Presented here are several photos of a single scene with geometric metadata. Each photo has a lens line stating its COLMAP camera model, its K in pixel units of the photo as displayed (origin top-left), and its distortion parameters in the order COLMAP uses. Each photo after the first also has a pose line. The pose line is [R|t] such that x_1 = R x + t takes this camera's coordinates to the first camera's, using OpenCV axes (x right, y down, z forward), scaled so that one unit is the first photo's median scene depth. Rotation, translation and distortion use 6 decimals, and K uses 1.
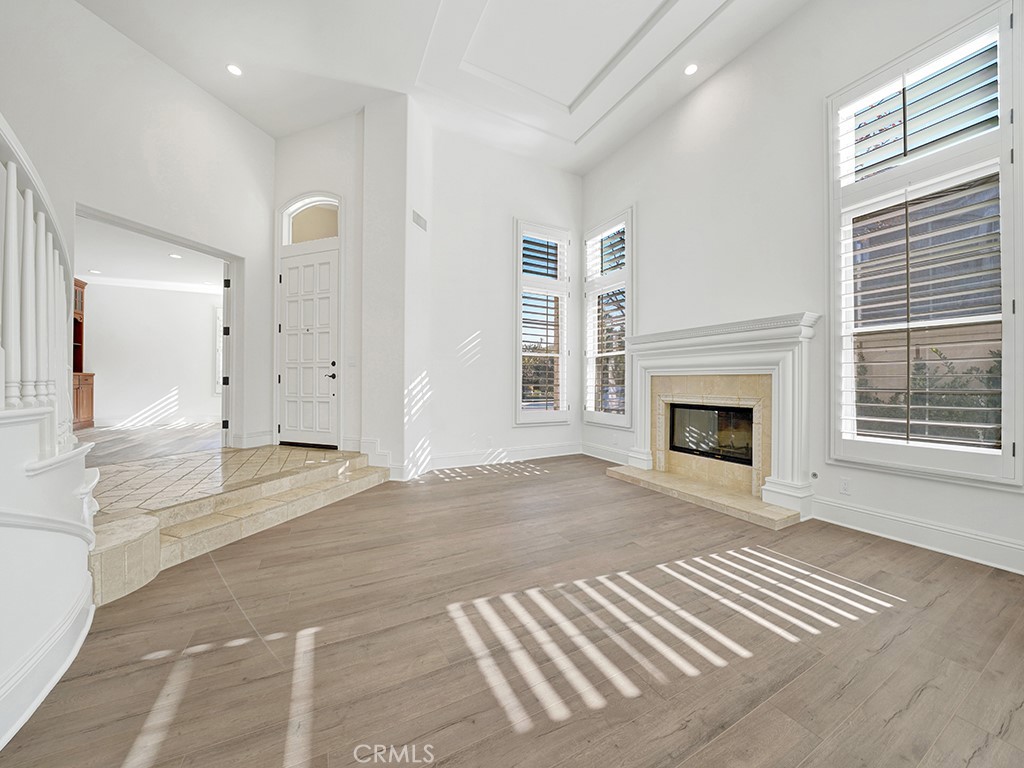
lens RADIAL K [[362.9, 0, 521.1], [0, 362.9, 384.7], [0, 0, 1]] dist [-0.020771, 0.001274]
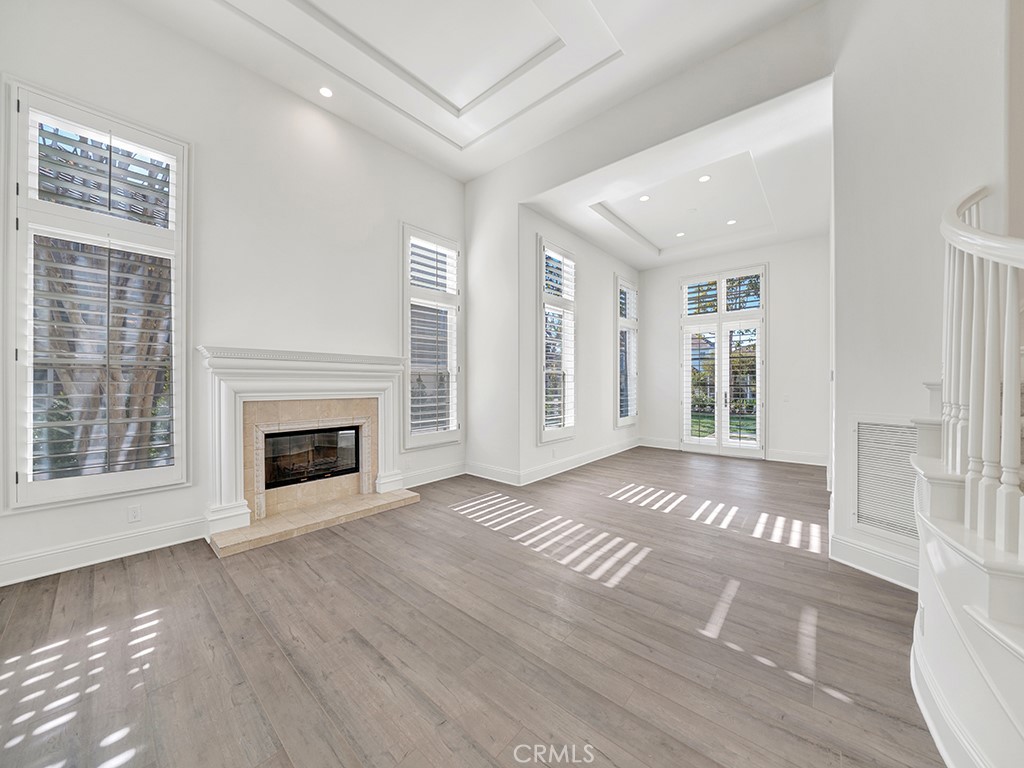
lens RADIAL K [[362.9, 0, 508.1], [0, 362.9, 382.6], [0, 0, 1]] dist [-0.020771, 0.001274]
pose [[-0.348186, -0.003914, 0.937417, -1.265493], [0.003637, 0.999978, 0.005526, -0.154963], [-0.937419, 0.005333, -0.348164, 1.738173]]
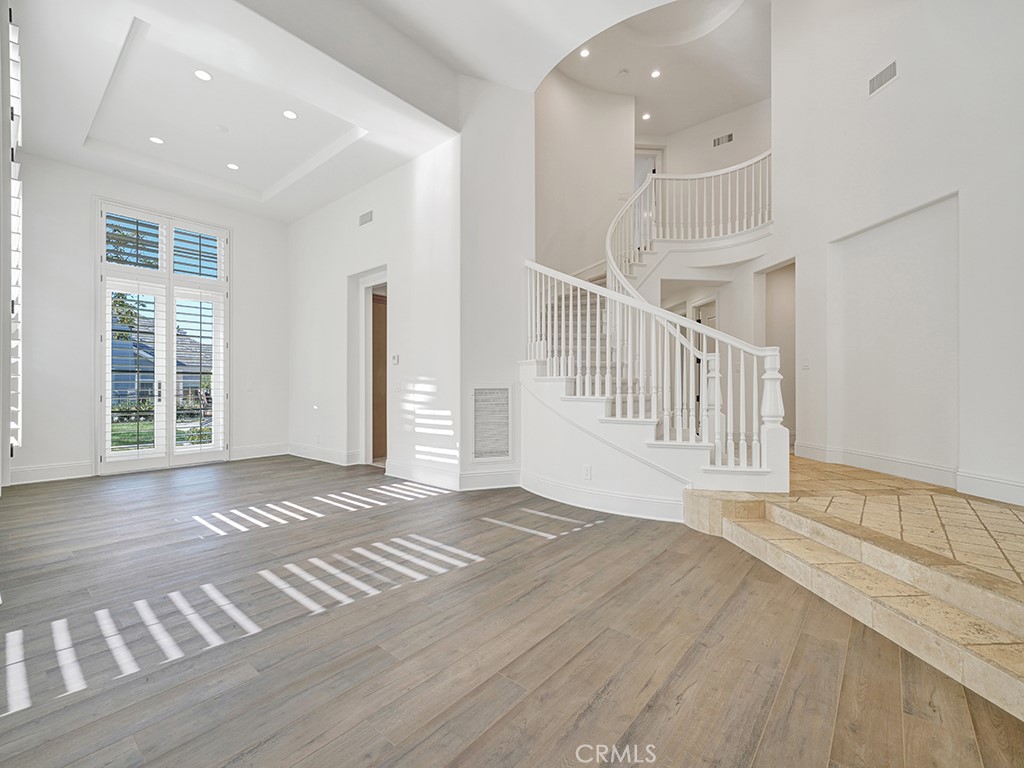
lens RADIAL K [[443.5, 0, 510.5], [0, 443.5, 382.2], [0, 0, 1]] dist [0.005102, 0.000186]
pose [[-0.935524, -0.007868, -0.353176, 0.262688], [-0.005113, 0.999949, -0.008731, -0.002060], [0.353227, -0.006362, -0.935516, 2.395367]]
